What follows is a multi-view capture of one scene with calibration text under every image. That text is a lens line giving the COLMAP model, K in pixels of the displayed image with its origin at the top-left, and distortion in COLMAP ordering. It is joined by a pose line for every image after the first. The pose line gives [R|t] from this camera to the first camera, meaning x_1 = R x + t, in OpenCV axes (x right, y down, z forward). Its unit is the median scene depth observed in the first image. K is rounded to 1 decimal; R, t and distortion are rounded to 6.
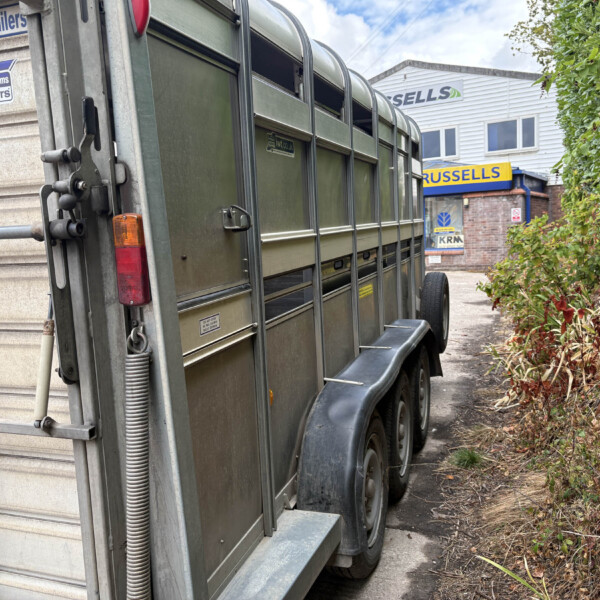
lens RADIAL K [[597.0, 0, 304.8], [0, 597.0, 300.4], [0, 0, 1]] dist [0.048928, -0.040189]
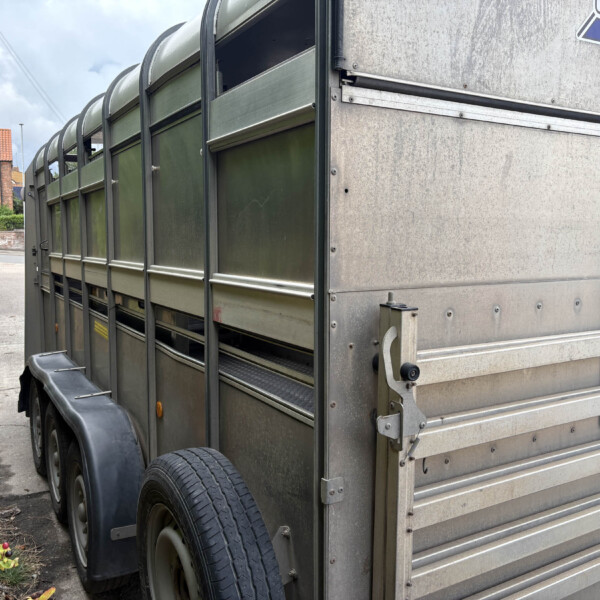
lens RADIAL K [[597.0, 0, 304.8], [0, 597.0, 300.4], [0, 0, 1]] dist [0.048928, -0.040189]
pose [[-0.641533, 0.132717, -0.755527, 0.662598], [-0.070502, 0.970550, 0.230353, -0.333600], [0.763849, 0.201045, -0.613283, 1.990742]]
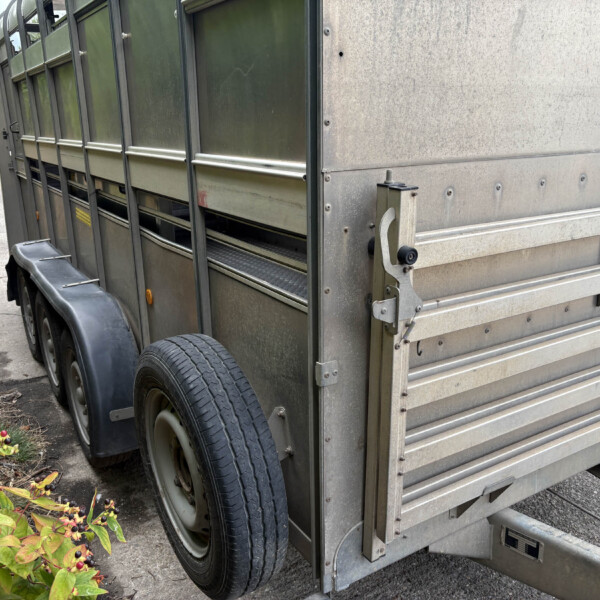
lens RADIAL K [[597.0, 0, 304.8], [0, 597.0, 300.4], [0, 0, 1]] dist [0.048928, -0.040189]
pose [[-0.622305, 0.288406, -0.727708, 0.657371], [-0.059088, 0.909692, 0.411059, -0.331030], [0.780542, 0.298803, -0.549064, 1.984795]]
